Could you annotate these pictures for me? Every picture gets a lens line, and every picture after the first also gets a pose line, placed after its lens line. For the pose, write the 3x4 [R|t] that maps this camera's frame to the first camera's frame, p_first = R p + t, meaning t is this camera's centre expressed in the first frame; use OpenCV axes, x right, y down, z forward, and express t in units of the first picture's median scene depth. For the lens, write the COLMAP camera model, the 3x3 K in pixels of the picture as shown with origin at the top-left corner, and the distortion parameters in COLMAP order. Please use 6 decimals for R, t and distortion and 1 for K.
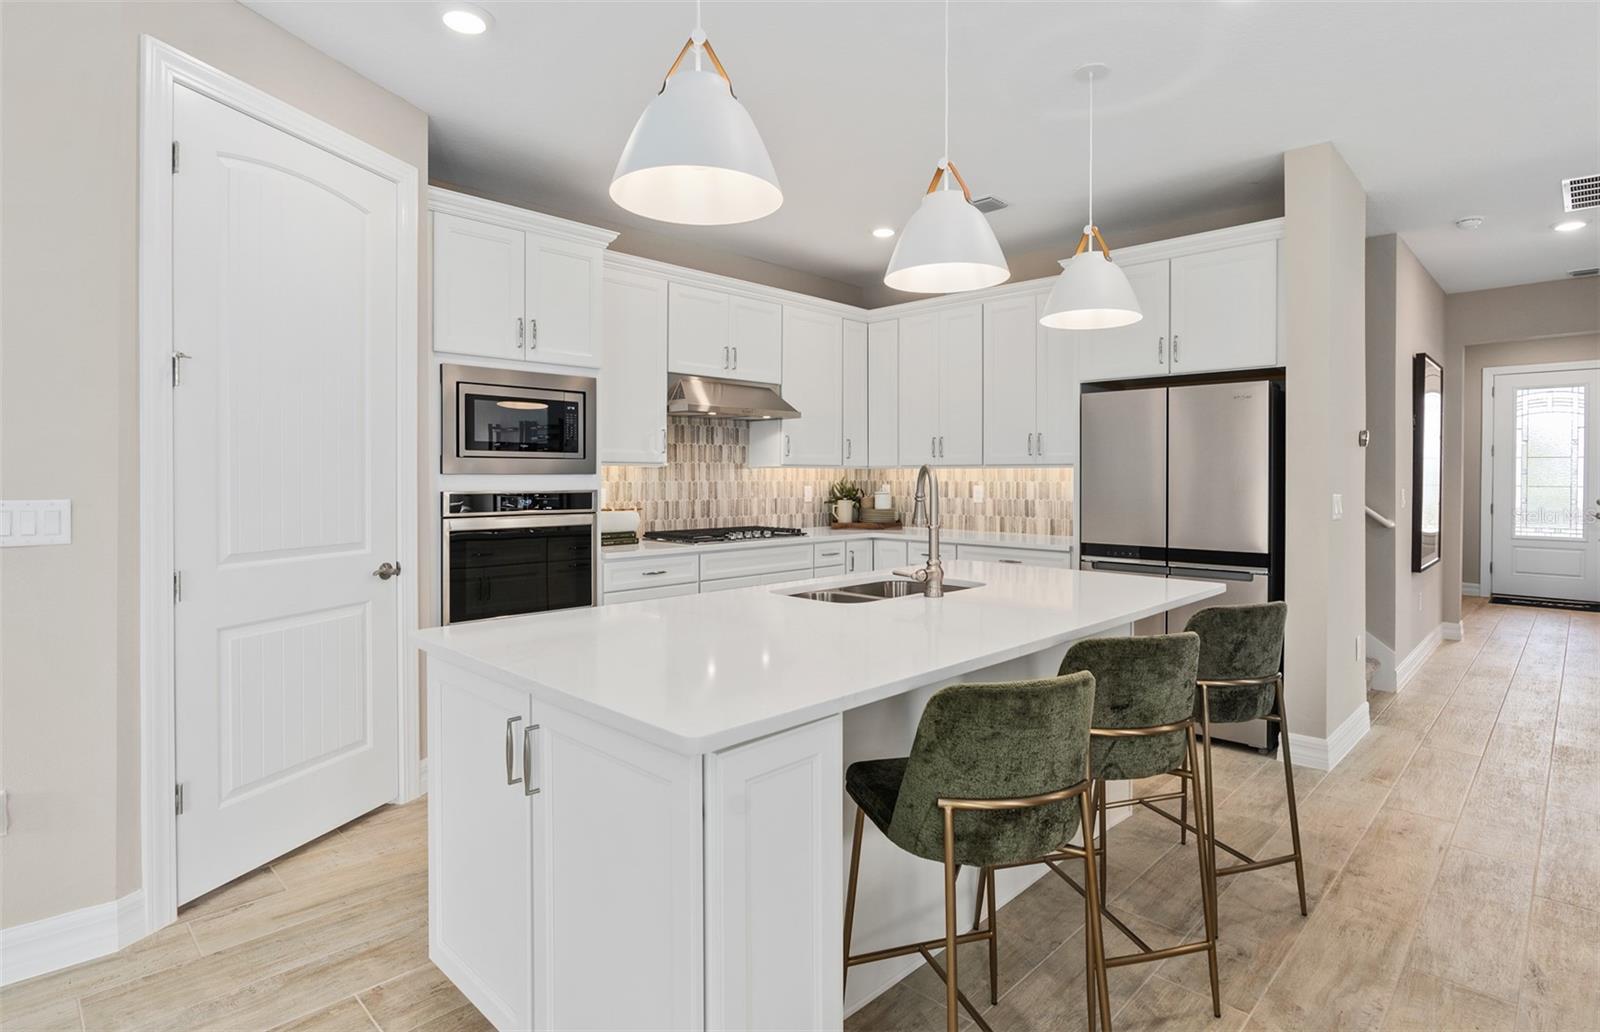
lens RADIAL K [[814.7, 0, 799.6], [0, 814.7, 493.1], [0, 0, 1]] dist [-0.007494, 0.001864]
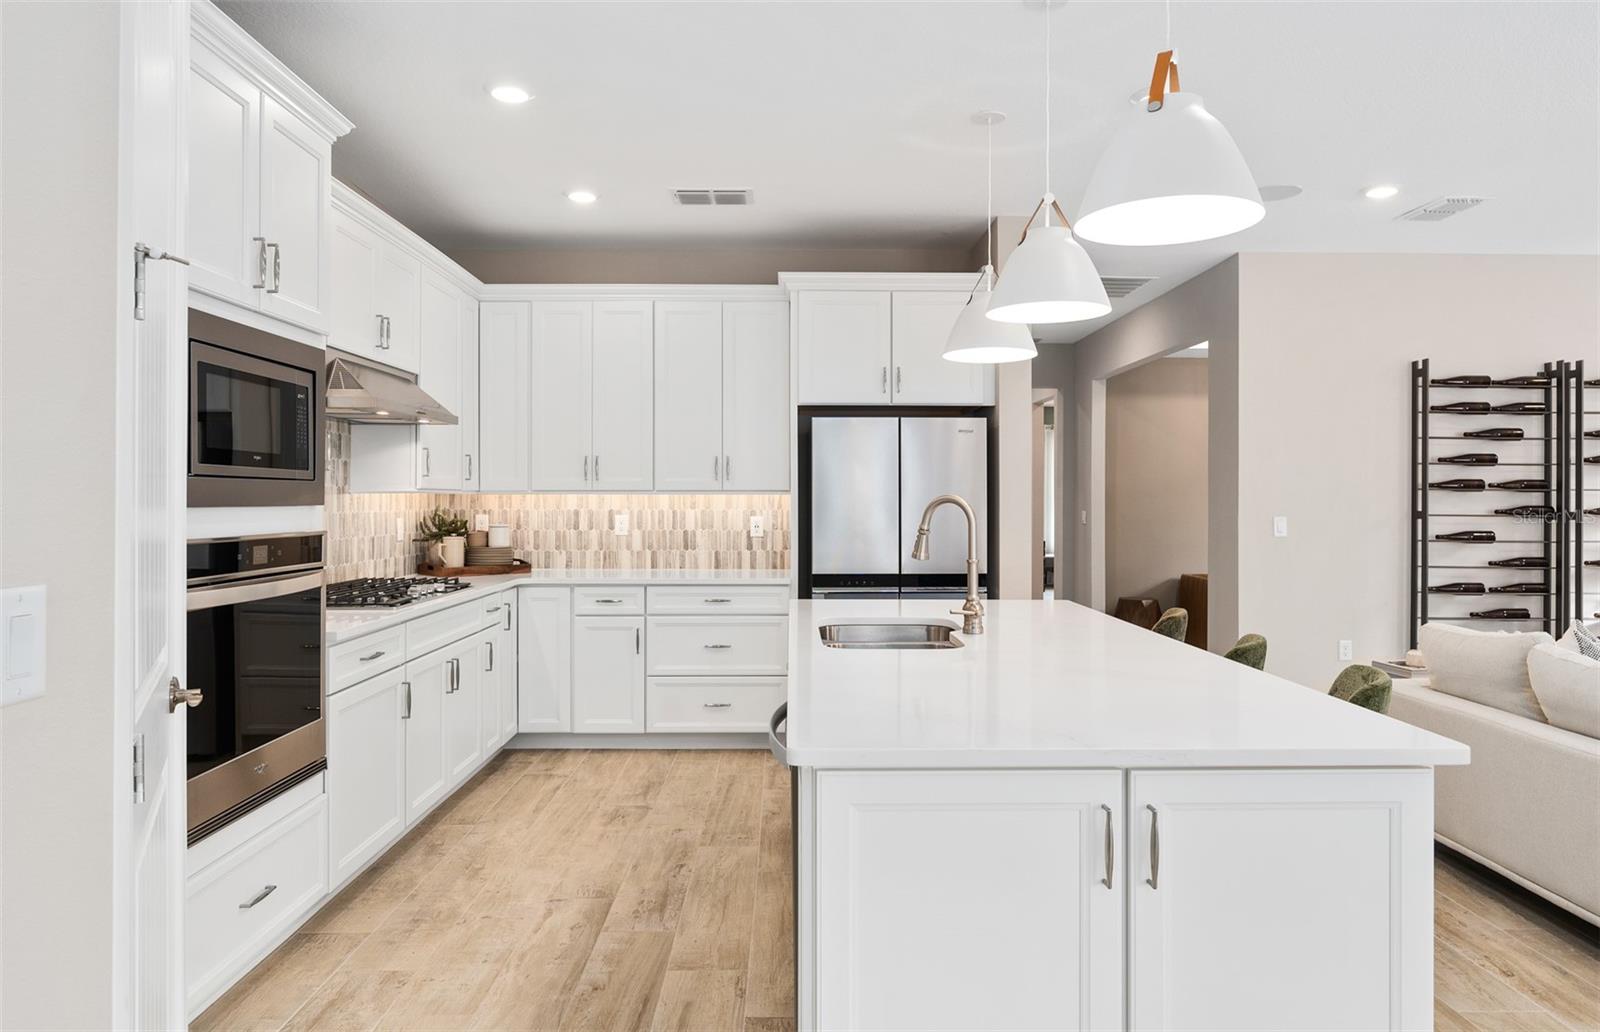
lens RADIAL K [[997.8, 0, 803.7], [0, 997.8, 501.4], [0, 0, 1]] dist [0.006592, 0.001417]
pose [[0.705008, -0.002811, 0.709194, -0.411517], [0.015718, 0.999808, -0.011662, -0.008761], [-0.709025, 0.019369, 0.704917, 0.157930]]
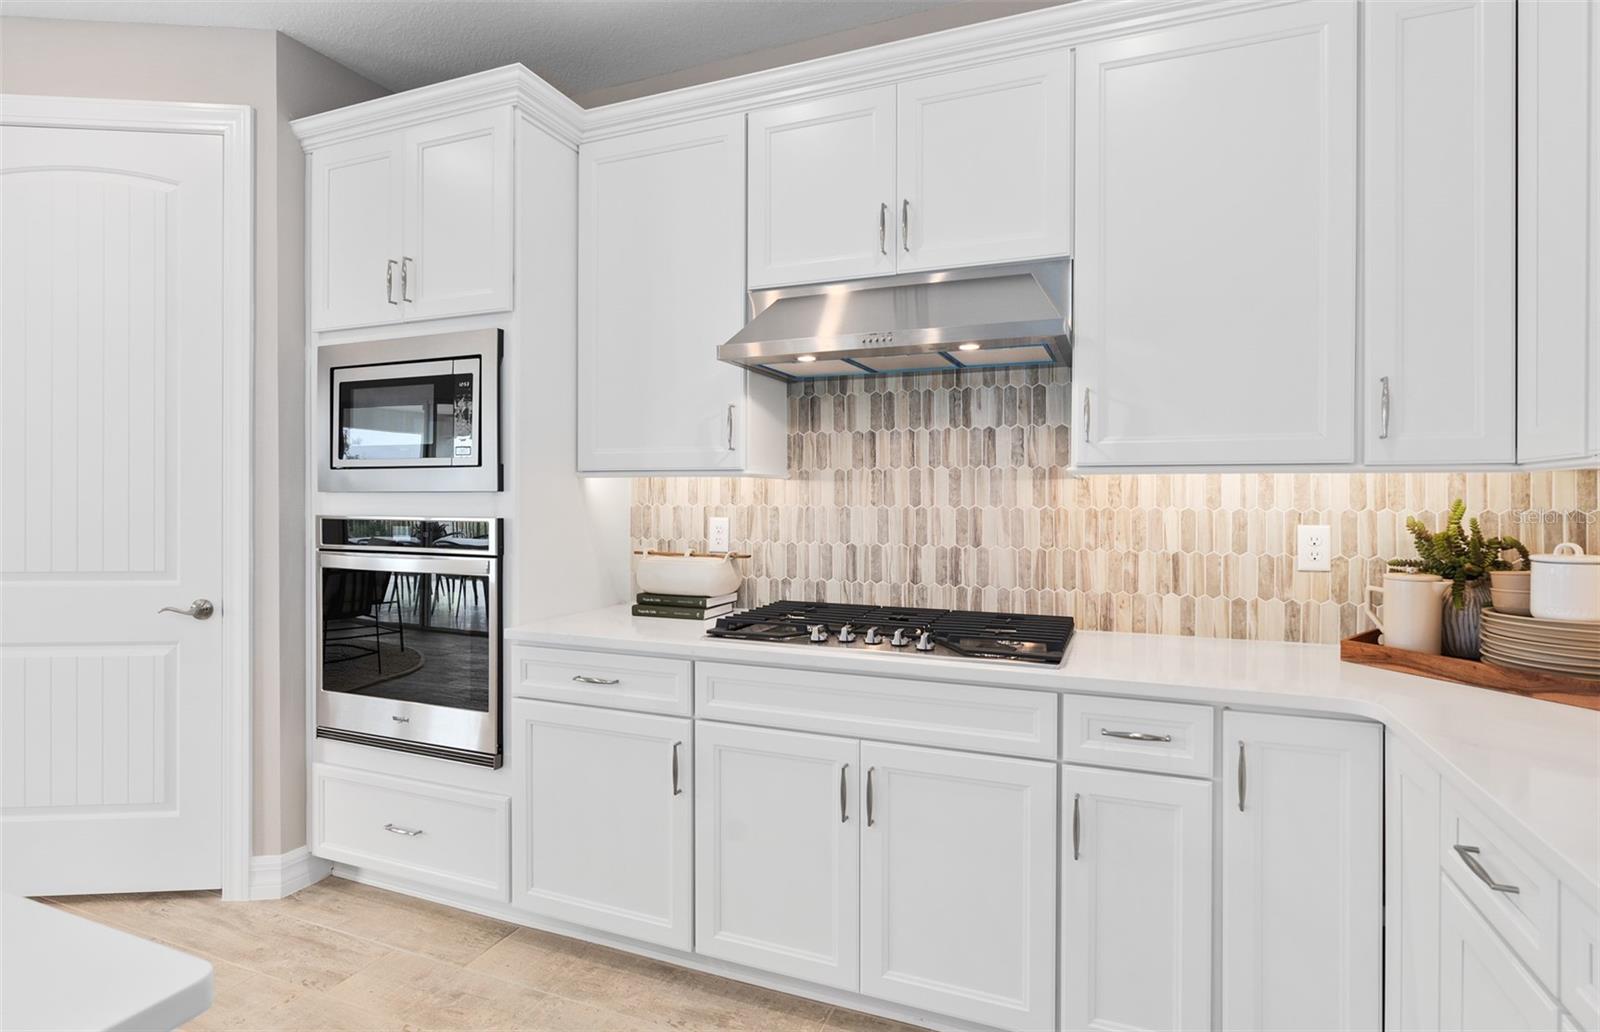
lens RADIAL K [[814.7, 0, 806.2], [0, 814.7, 504.5], [0, 0, 1]] dist [-0.007494, 0.001864]
pose [[0.373186, 0.011897, -0.927680, 0.292324], [-0.021608, 0.999758, 0.004129, -0.016651], [0.927505, 0.018504, 0.373353, 0.763555]]
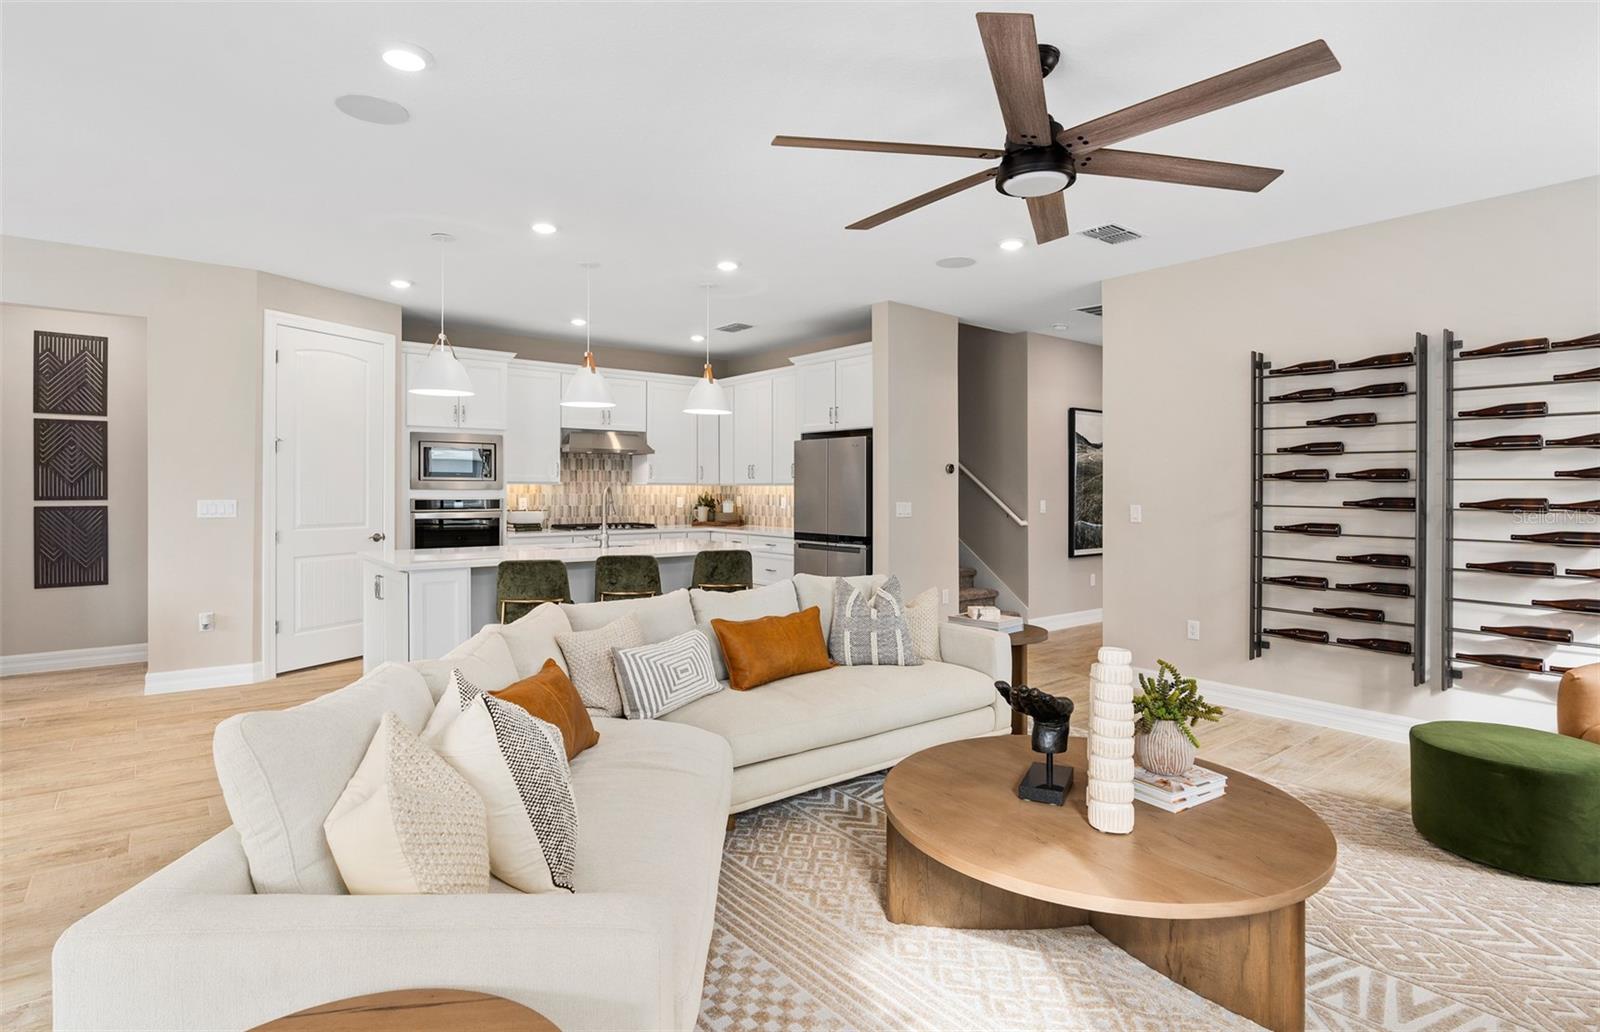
lens RADIAL K [[814.7, 0, 791.4], [0, 814.7, 506.2], [0, 0, 1]] dist [-0.007494, 0.001864]
pose [[0.991060, 0.004962, -0.133325, 0.475205], [-0.004912, 0.999988, 0.000705, 0.006799], [0.133327, -0.000044, 0.991072, -0.527221]]
